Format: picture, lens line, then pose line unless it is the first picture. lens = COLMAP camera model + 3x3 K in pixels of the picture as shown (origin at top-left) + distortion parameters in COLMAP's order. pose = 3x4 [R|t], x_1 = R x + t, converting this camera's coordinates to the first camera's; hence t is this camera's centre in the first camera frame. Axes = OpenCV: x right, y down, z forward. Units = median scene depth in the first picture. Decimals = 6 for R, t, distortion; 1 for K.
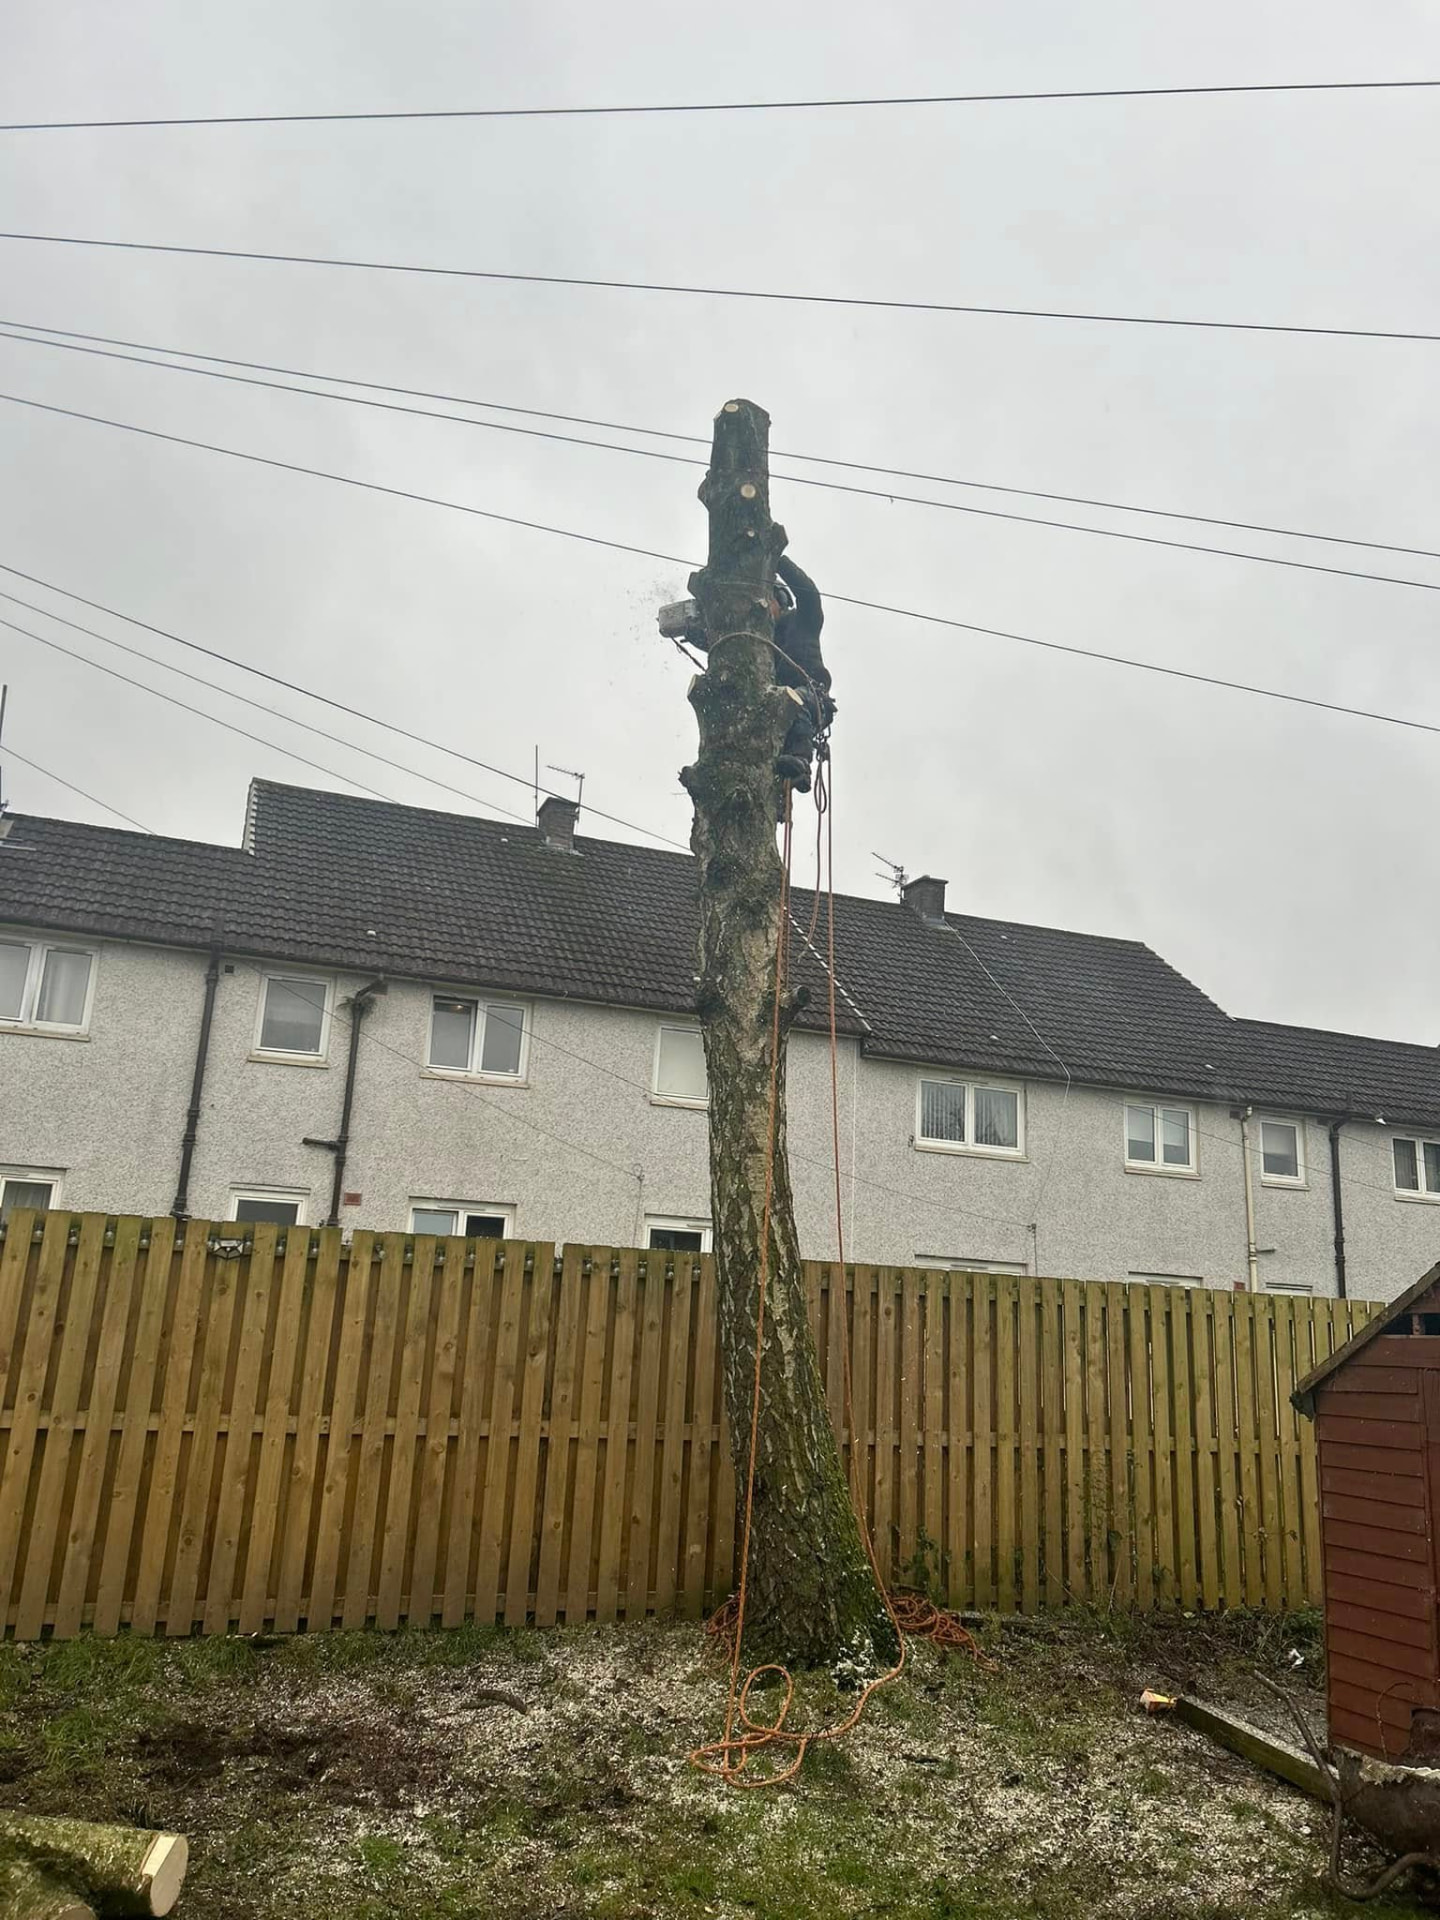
lens RADIAL K [[1435.6, 0, 719.5], [0, 1435.6, 964.0], [0, 0, 1]] dist [0.070096, -0.145203]
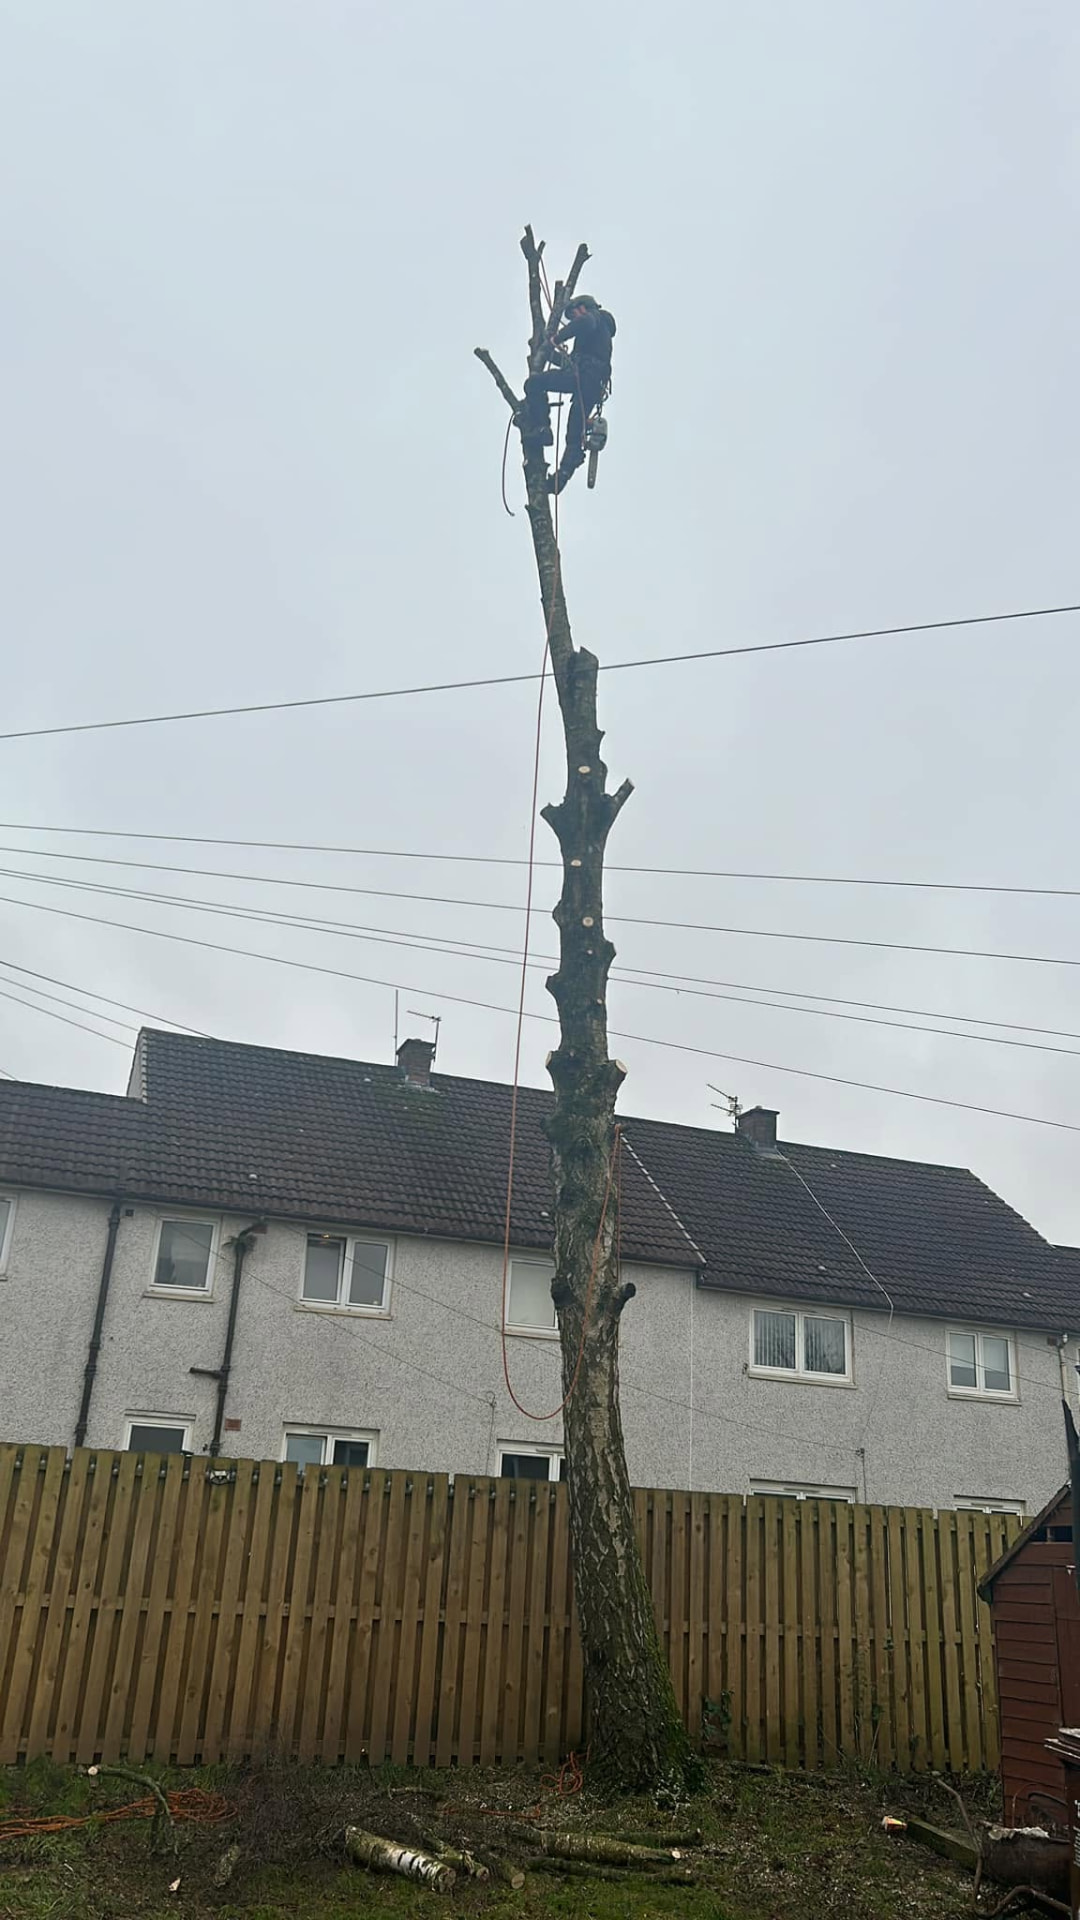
lens RADIAL K [[1478.9, 0, 538.1], [0, 1478.9, 962.7], [0, 0, 1]] dist [0.045297, -0.085270]
pose [[0.999860, -0.003117, -0.016424, -0.005197], [0.000910, 0.991155, -0.132704, -0.087477], [0.016693, 0.132670, 0.991020, -0.403766]]
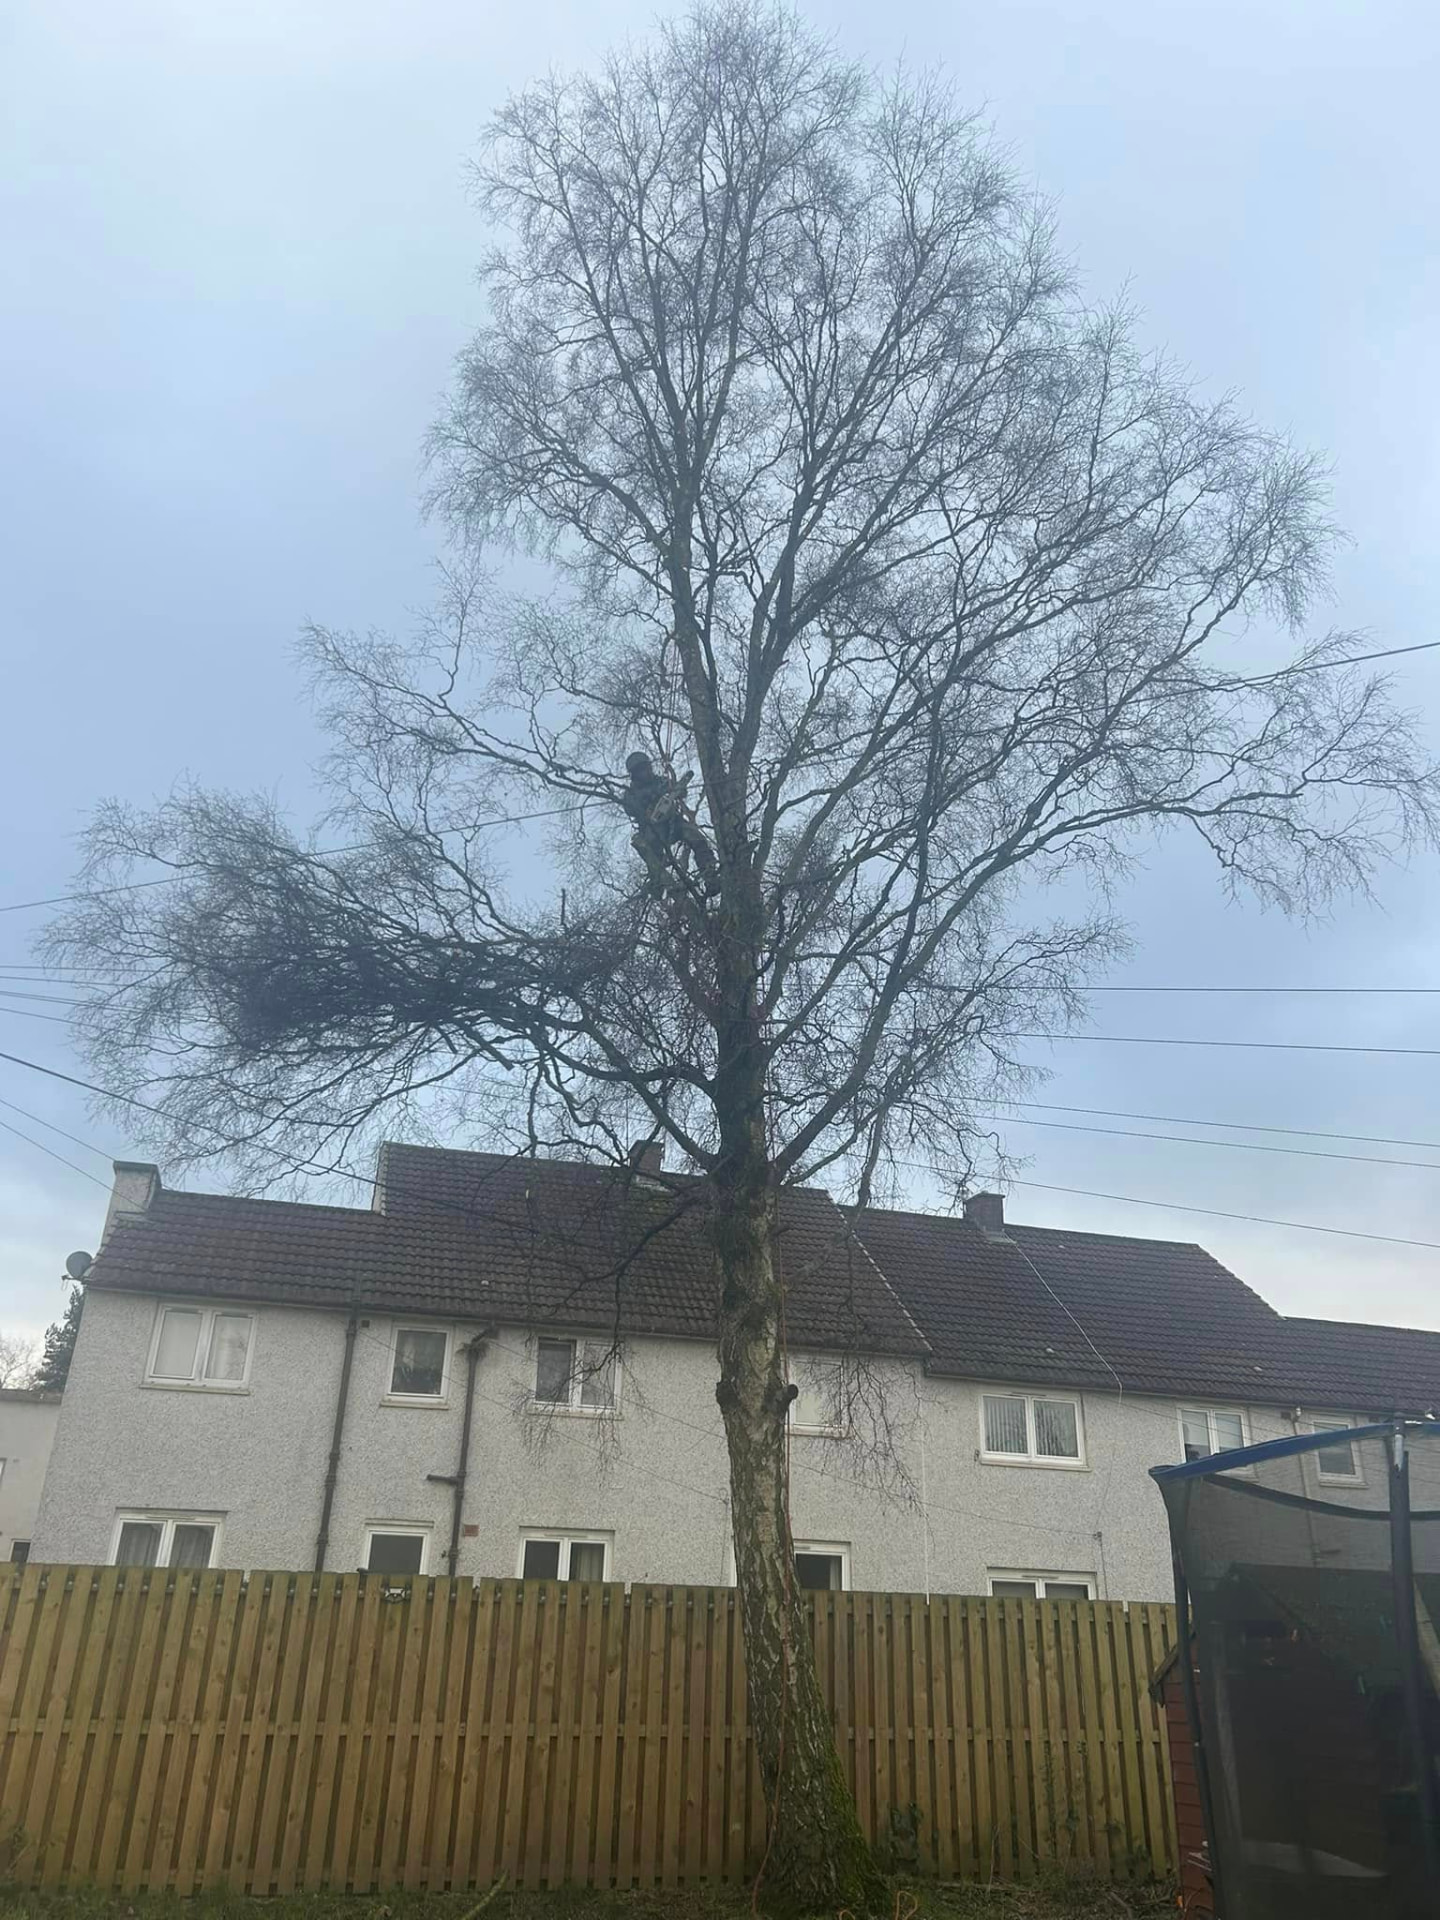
lens RADIAL K [[1415.8, 0, 725.5], [0, 1415.8, 948.8], [0, 0, 1]] dist [0.013052, -0.007010]
pose [[0.996684, -0.056260, -0.058794, 0.084783], [0.042766, 0.976819, -0.209752, -0.097067], [0.069232, 0.206542, 0.975985, -0.390550]]
